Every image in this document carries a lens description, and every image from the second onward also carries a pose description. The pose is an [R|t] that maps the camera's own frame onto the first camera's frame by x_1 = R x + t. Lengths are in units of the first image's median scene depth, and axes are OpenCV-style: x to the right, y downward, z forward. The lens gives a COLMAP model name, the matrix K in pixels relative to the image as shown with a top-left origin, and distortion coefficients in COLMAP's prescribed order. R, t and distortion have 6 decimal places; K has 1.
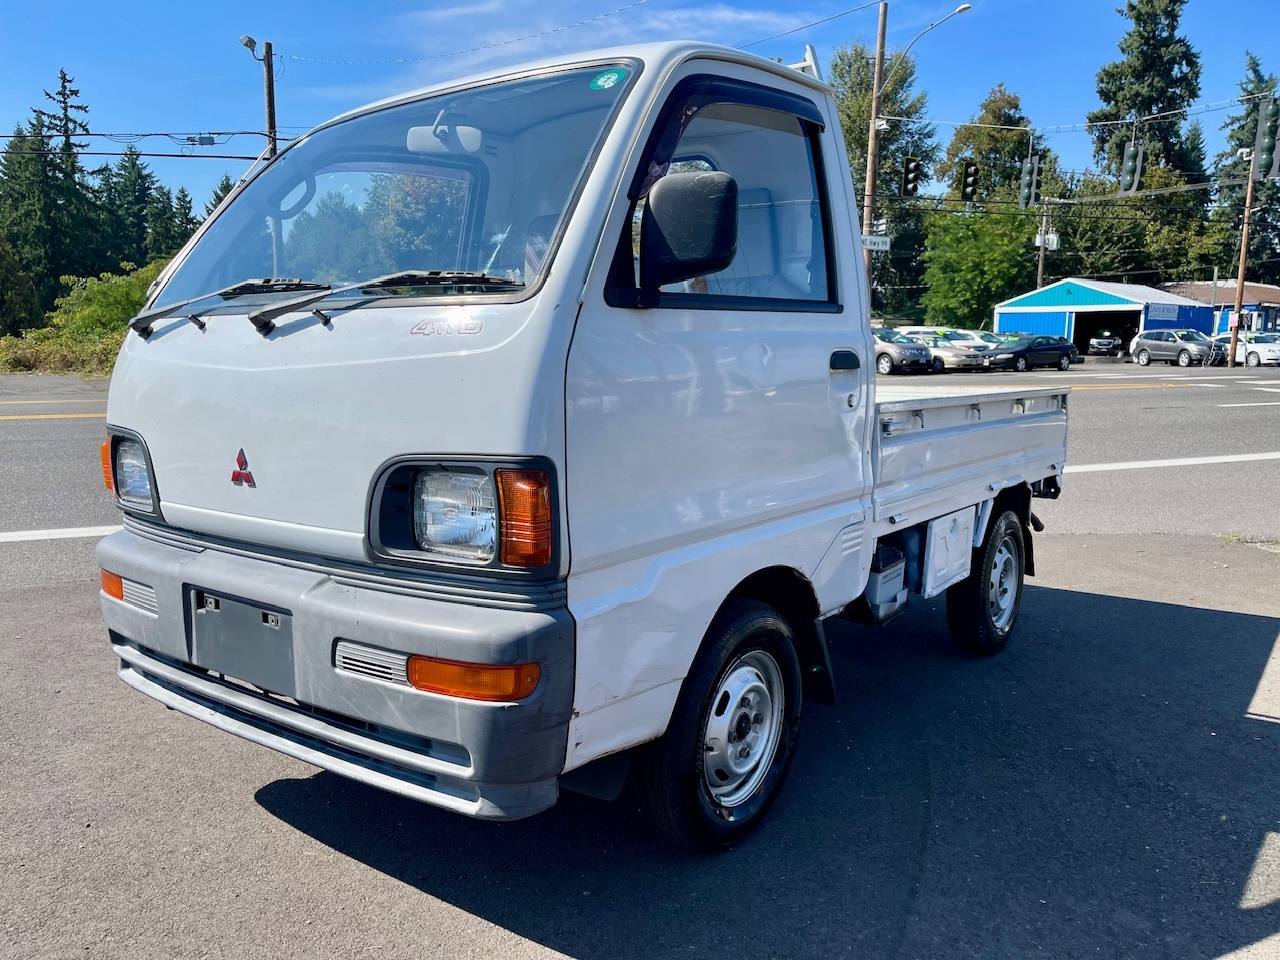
lens RADIAL K [[990.0, 0, 643.6], [0, 990.0, 473.2], [0, 0, 1]] dist [0.055579, -0.088044]
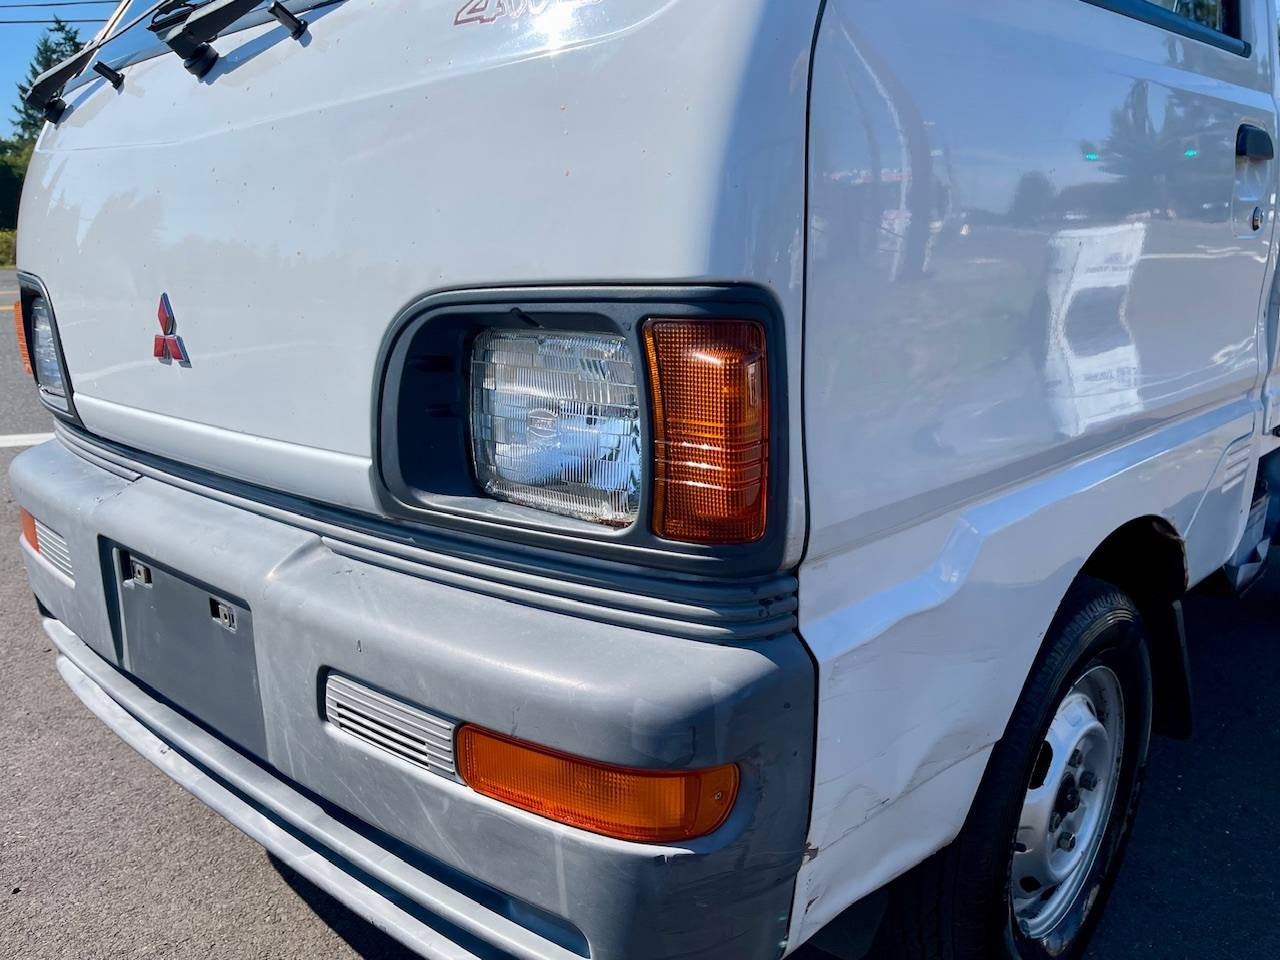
lens RADIAL K [[1108.6, 0, 640.0], [0, 1108.6, 480.0], [0, 0, 1]] dist [0.001264, -0.005789]
pose [[0.991714, 0.012946, -0.127809, -0.082003], [0.000079, 0.994847, 0.101383, 0.015659], [0.128463, -0.100554, 0.986603, 0.485311]]
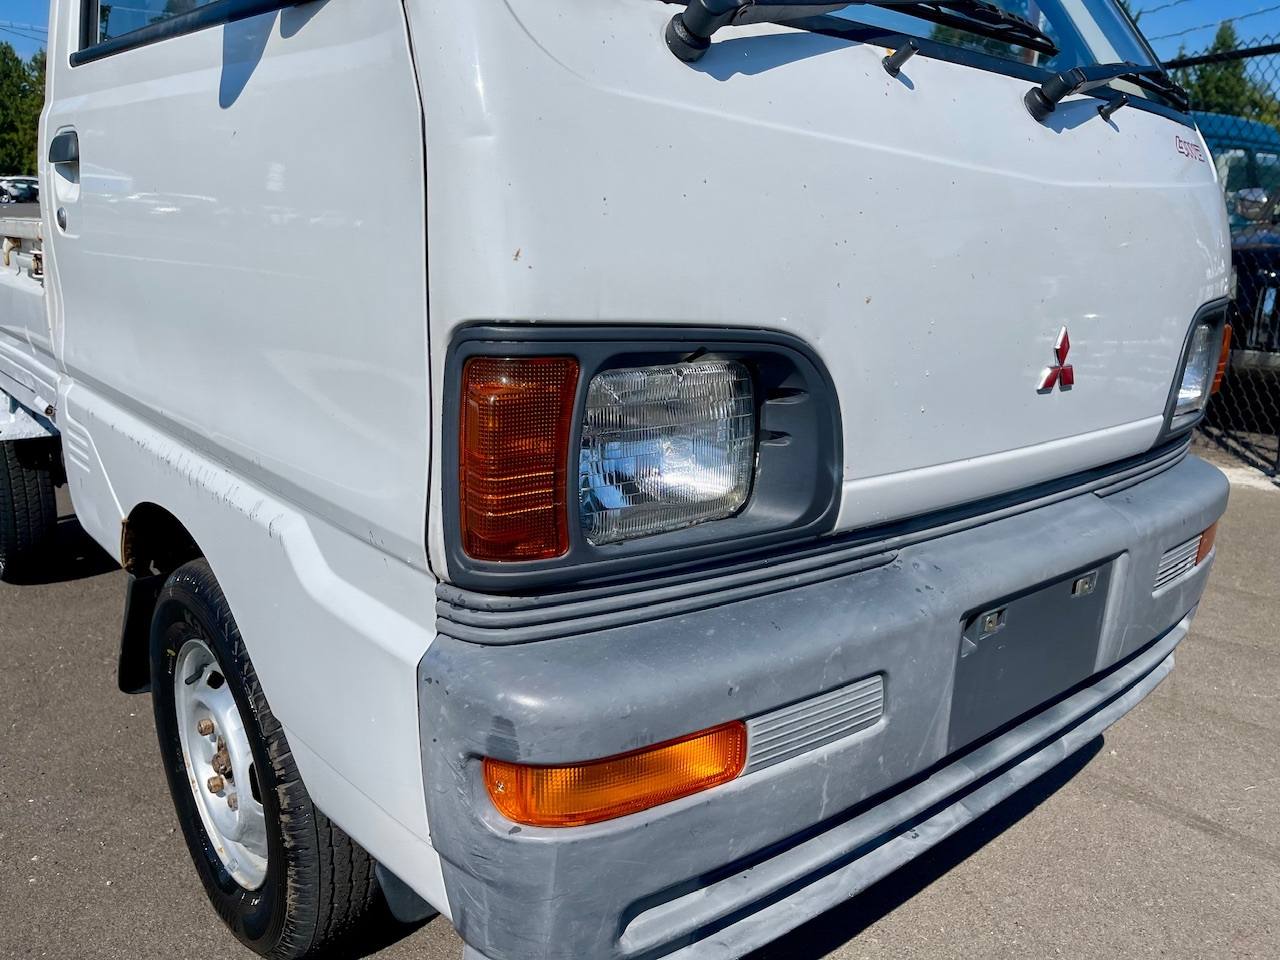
lens RADIAL K [[965.8, 0, 640.0], [0, 965.8, 480.0], [0, 0, 1]] dist [0.040089, -0.005722]
pose [[0.202765, -0.232198, 0.951299, -1.117477], [0.072171, 0.972381, 0.221961, -0.090280], [-0.976564, 0.023650, 0.213923, 1.246808]]
